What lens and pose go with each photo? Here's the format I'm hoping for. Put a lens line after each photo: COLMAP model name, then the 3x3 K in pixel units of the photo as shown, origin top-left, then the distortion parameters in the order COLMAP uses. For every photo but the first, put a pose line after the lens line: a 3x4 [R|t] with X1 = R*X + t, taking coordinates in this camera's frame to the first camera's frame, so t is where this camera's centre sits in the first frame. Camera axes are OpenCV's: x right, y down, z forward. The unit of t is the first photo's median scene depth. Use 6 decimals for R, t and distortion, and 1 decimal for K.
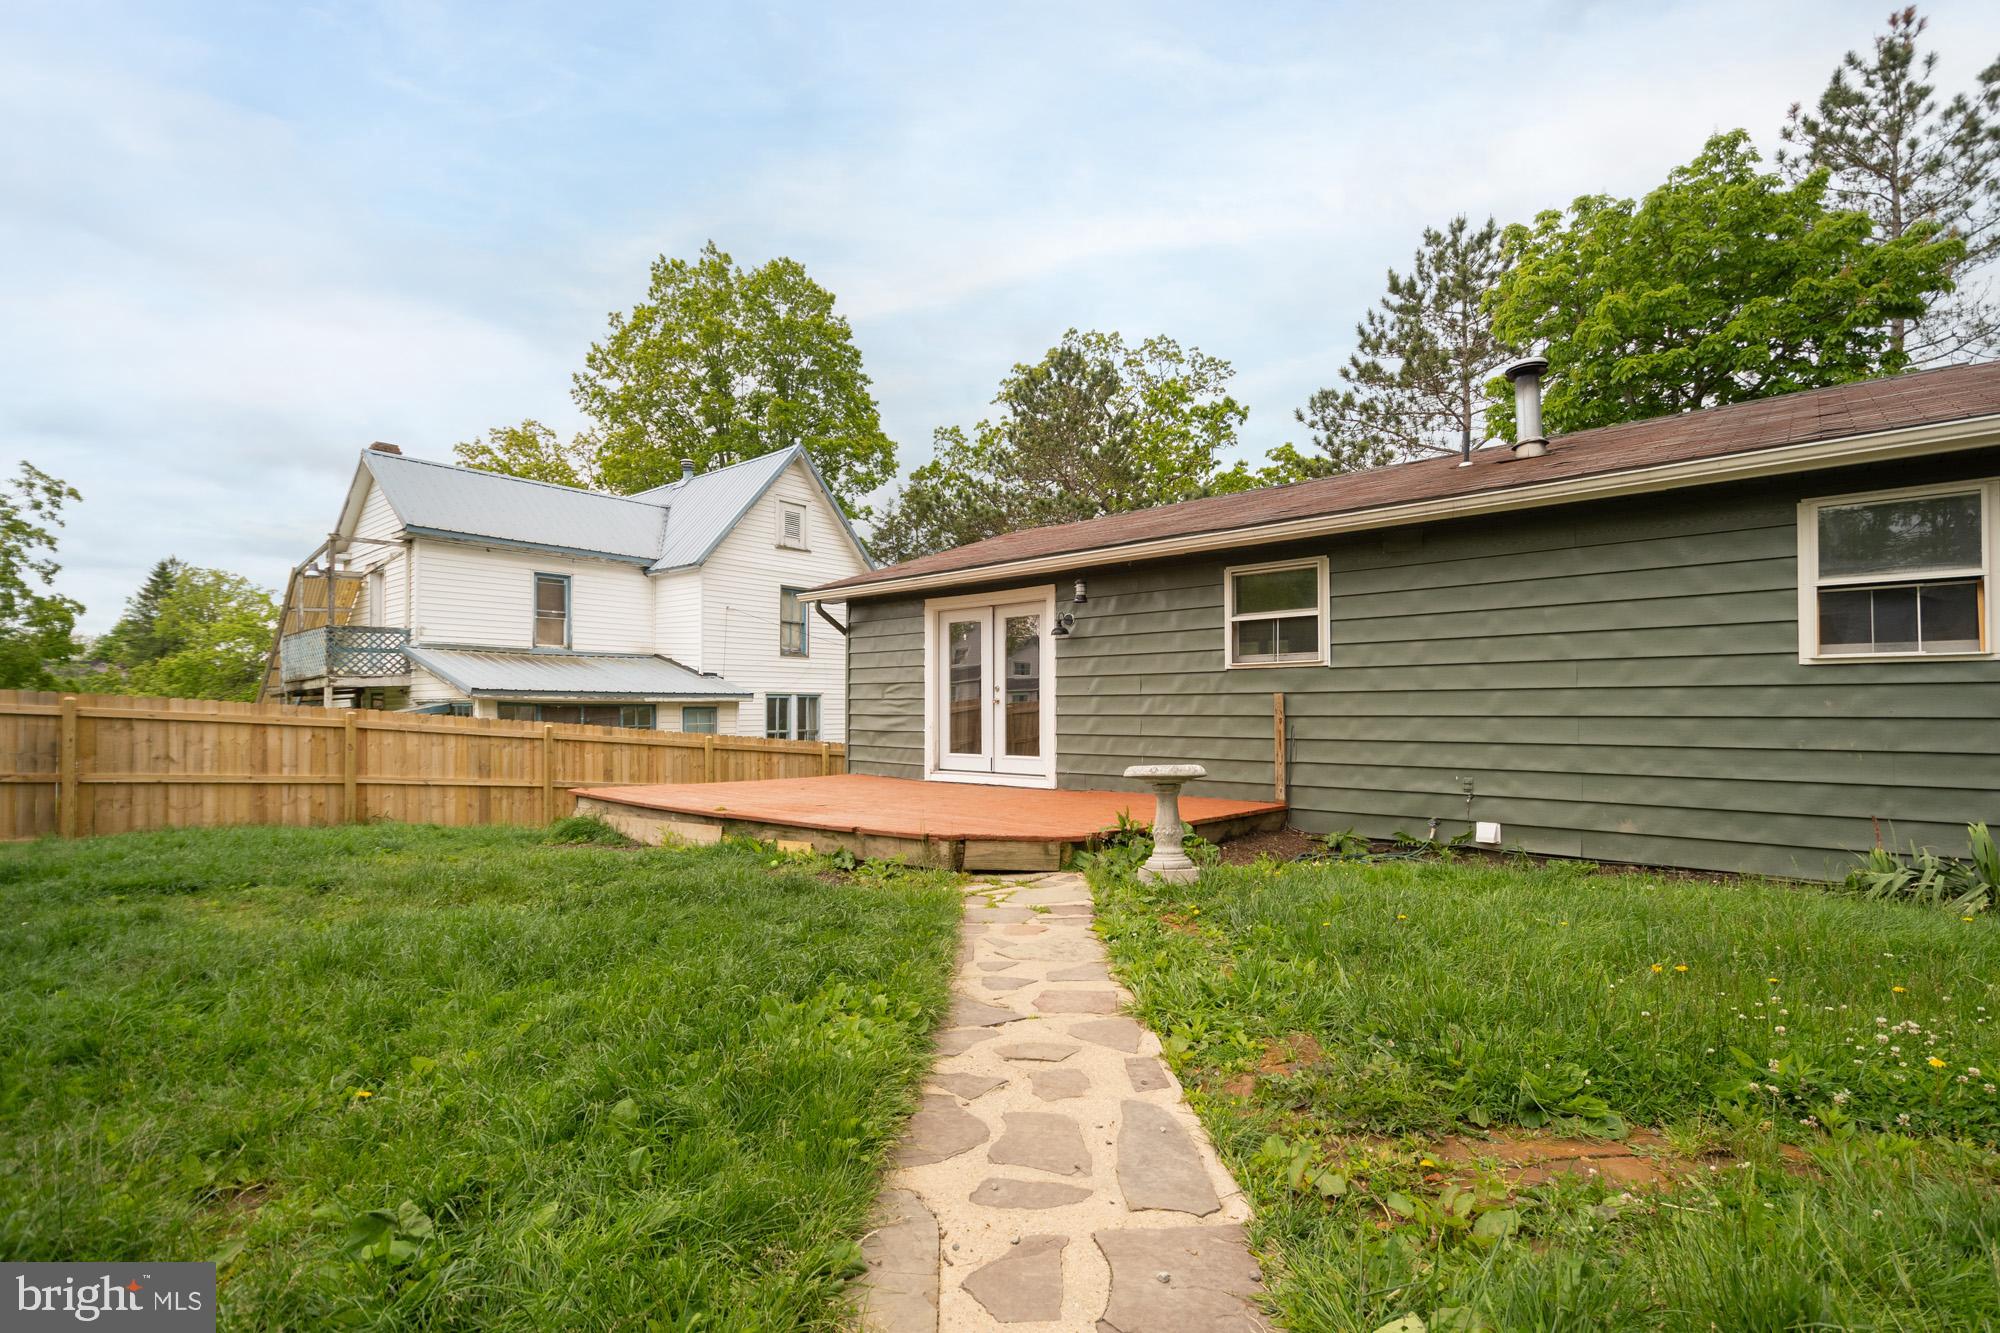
lens RADIAL K [[883.6, 0, 1014.7], [0, 883.6, 689.4], [0, 0, 1]] dist [0.010181, -0.001128]
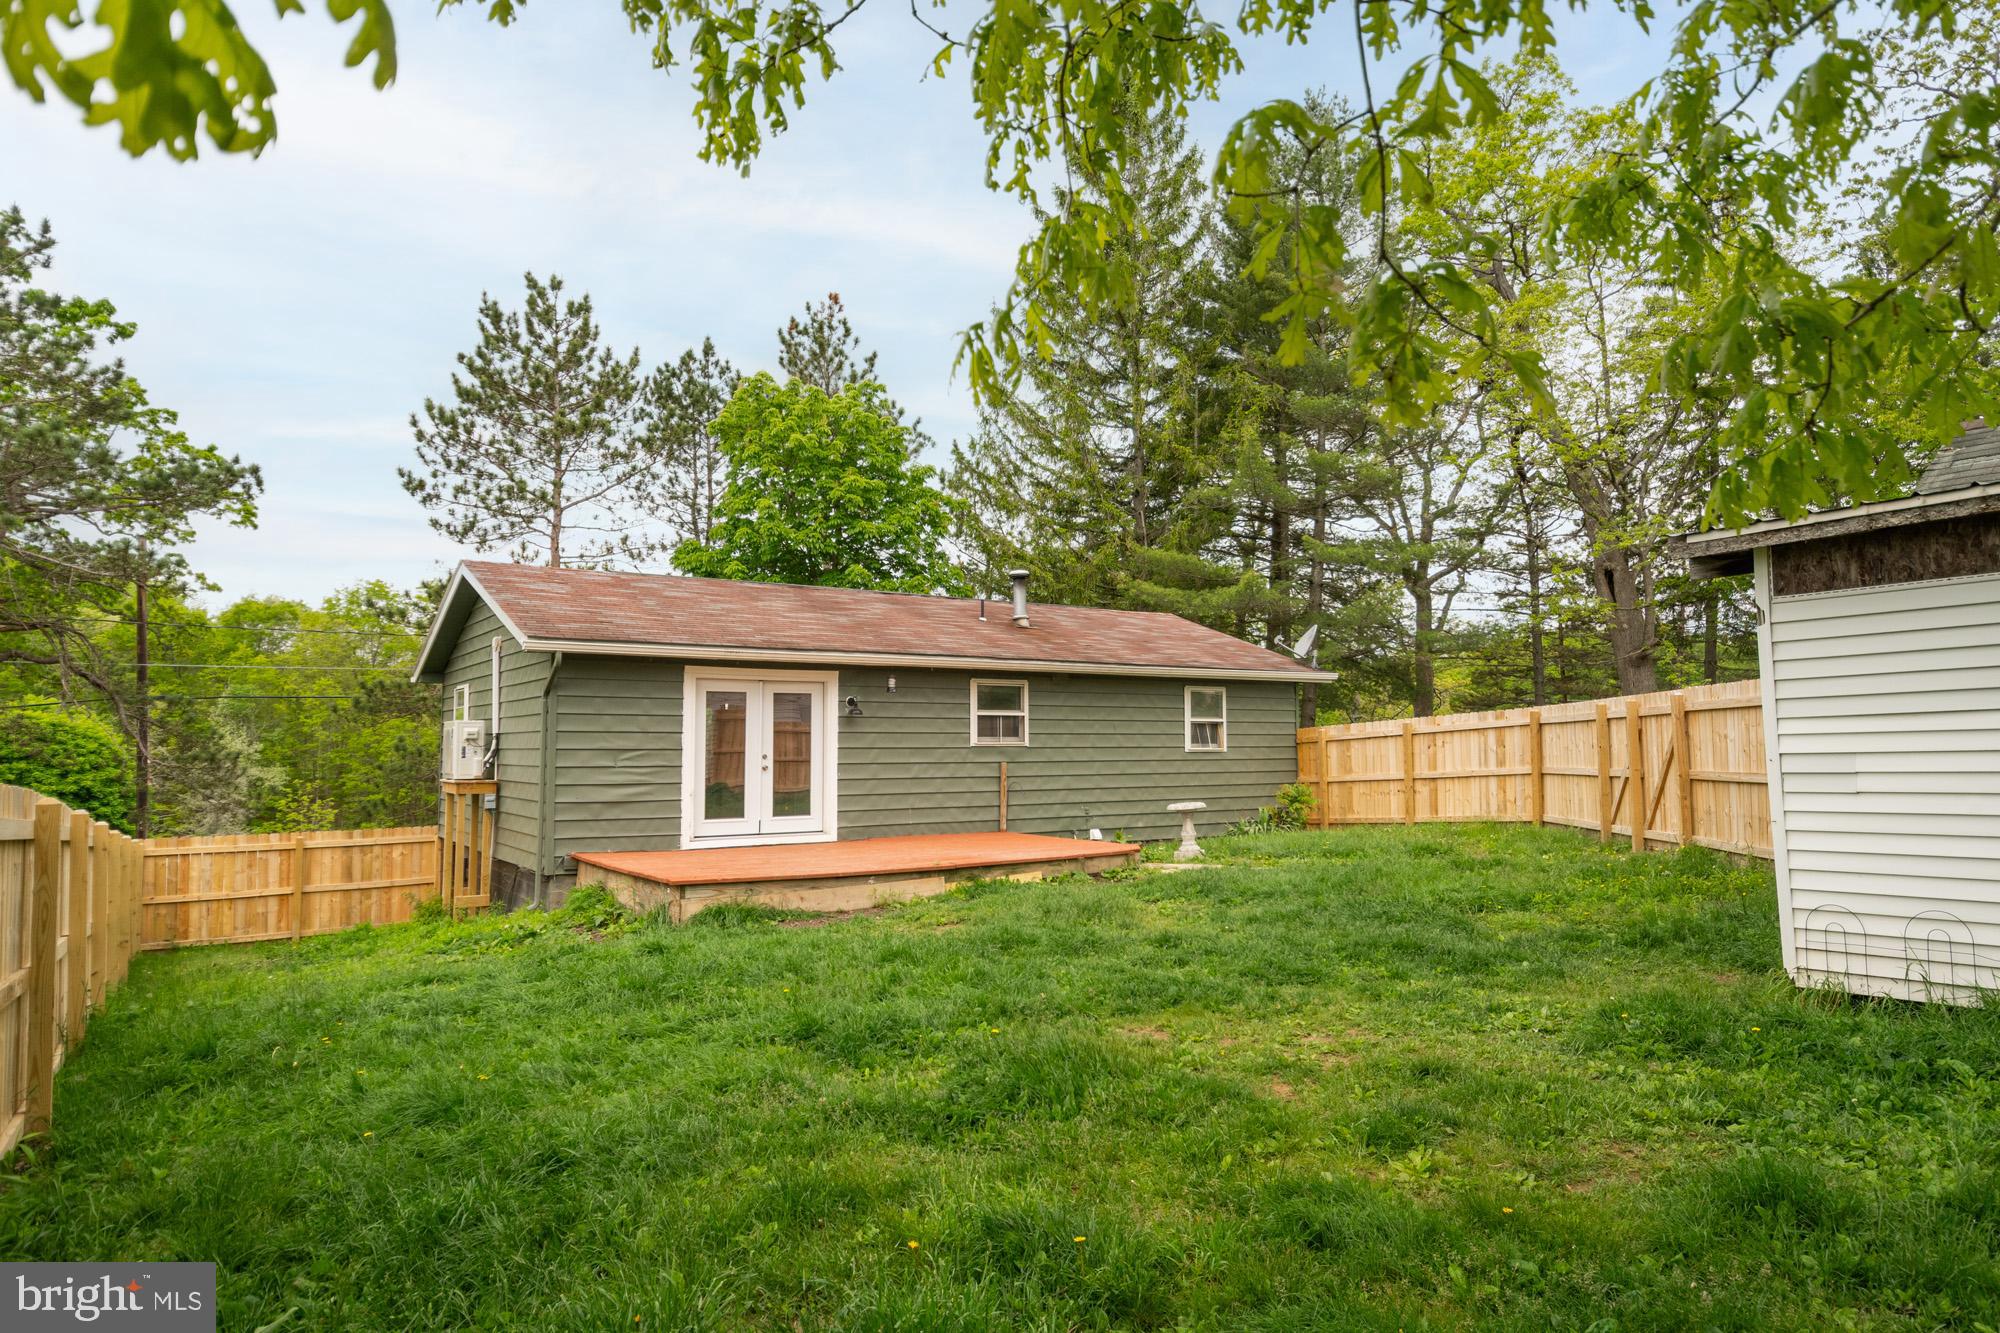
lens RADIAL K [[1171.1, 0, 964.0], [0, 1171.1, 667.7], [0, 0, 1]] dist [0.002721, -0.000105]
pose [[0.302787, 0.062198, 0.951026, -1.259544], [-0.021219, 0.998061, -0.058518, -0.029627], [-0.952822, -0.002462, 0.303520, 0.305919]]
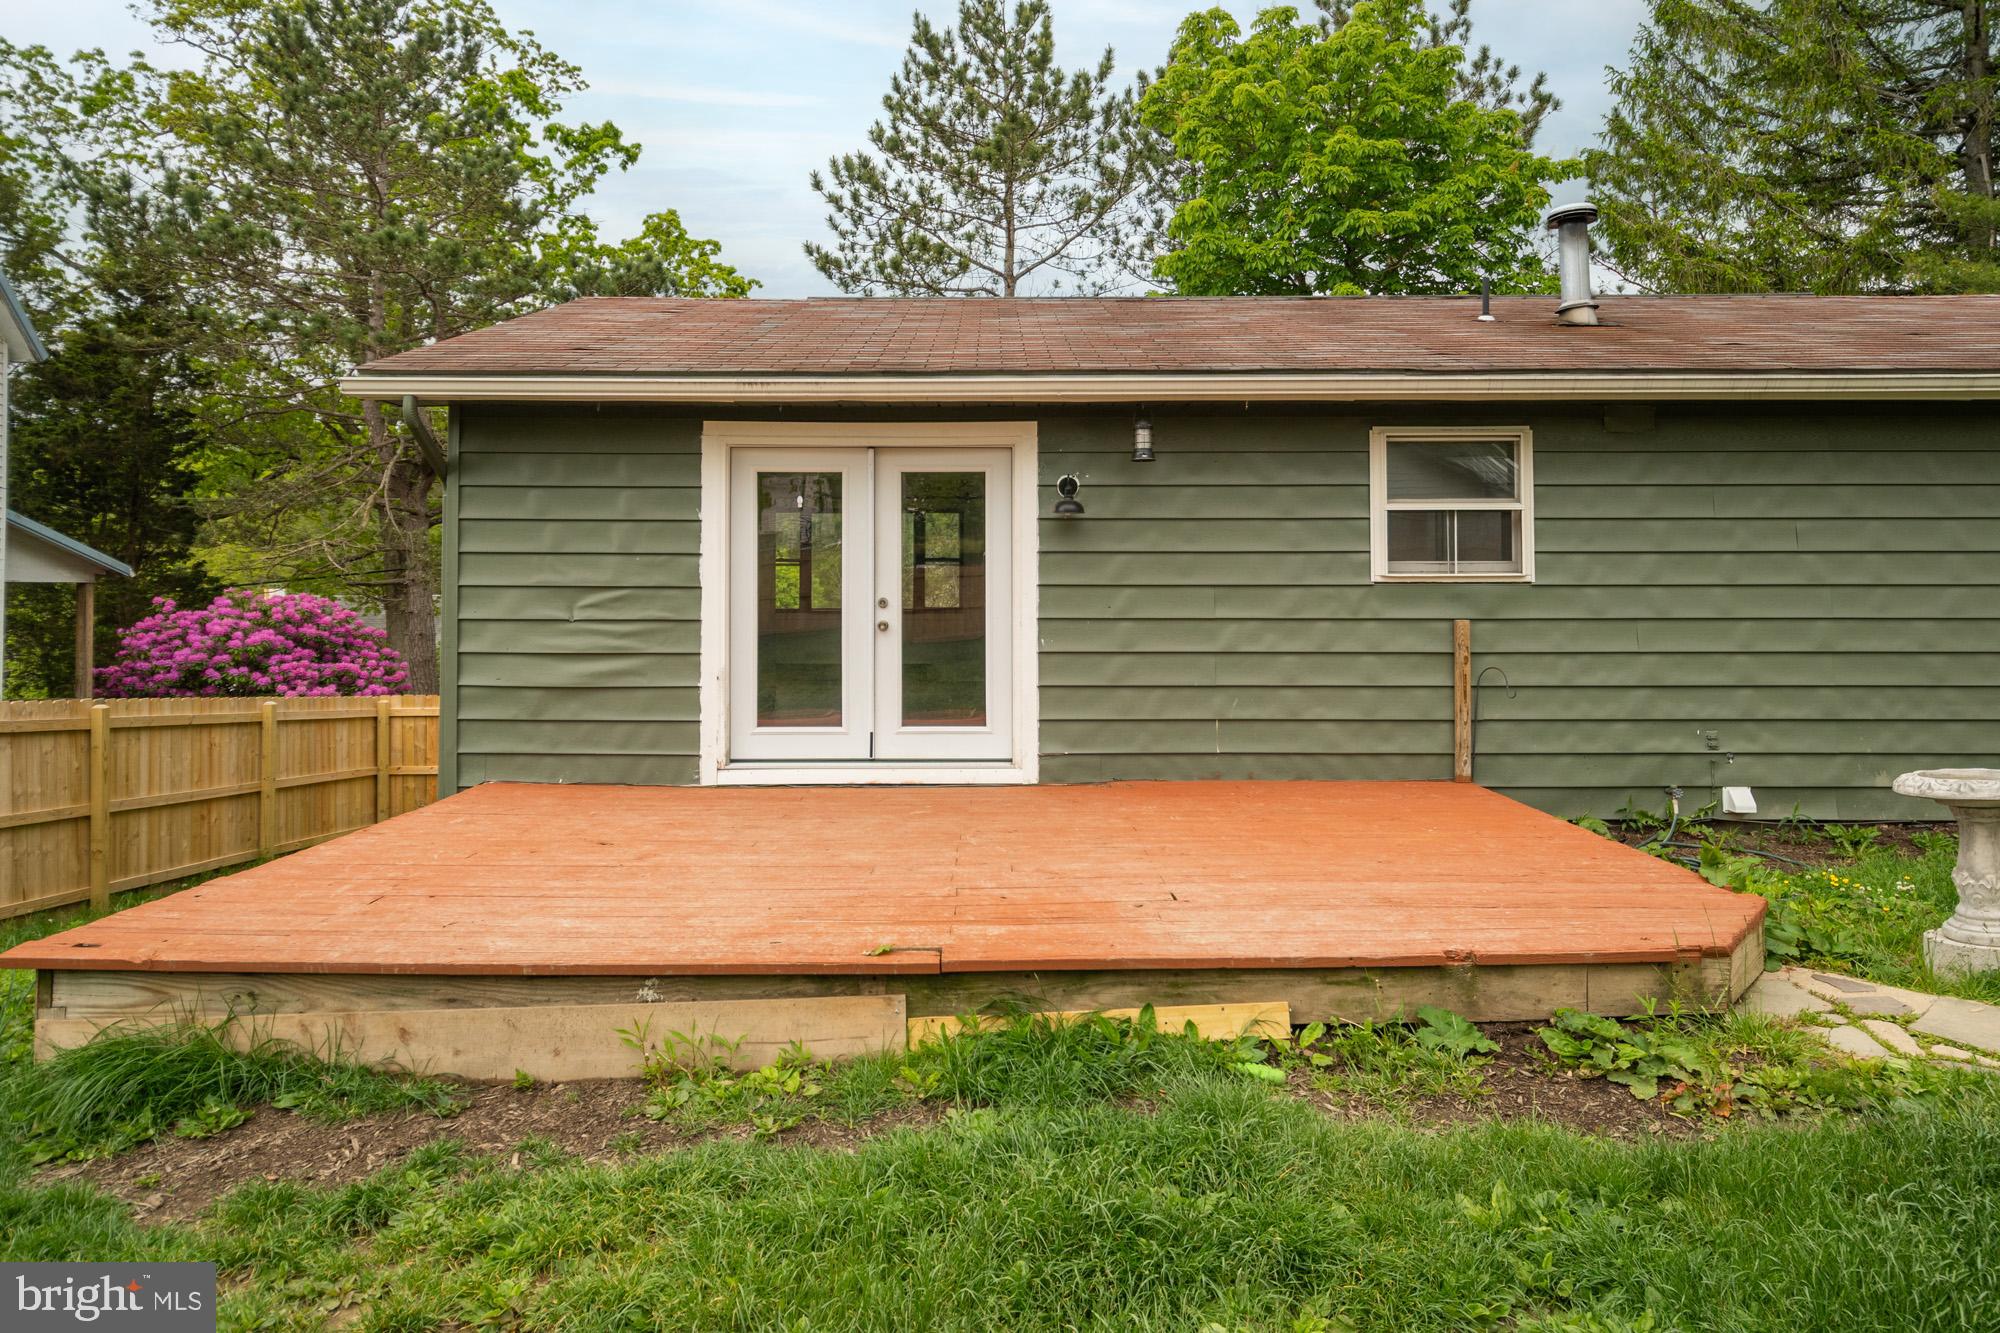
lens RADIAL K [[1235.6, 0, 990.6], [0, 1235.6, 557.3], [0, 0, 1]] dist [0.010677, 0.000219]
pose [[0.759994, 0.015304, 0.649750, -0.431946], [-0.015355, 0.999866, -0.005590, -0.023858], [-0.649749, -0.005729, 0.760127, 0.367127]]
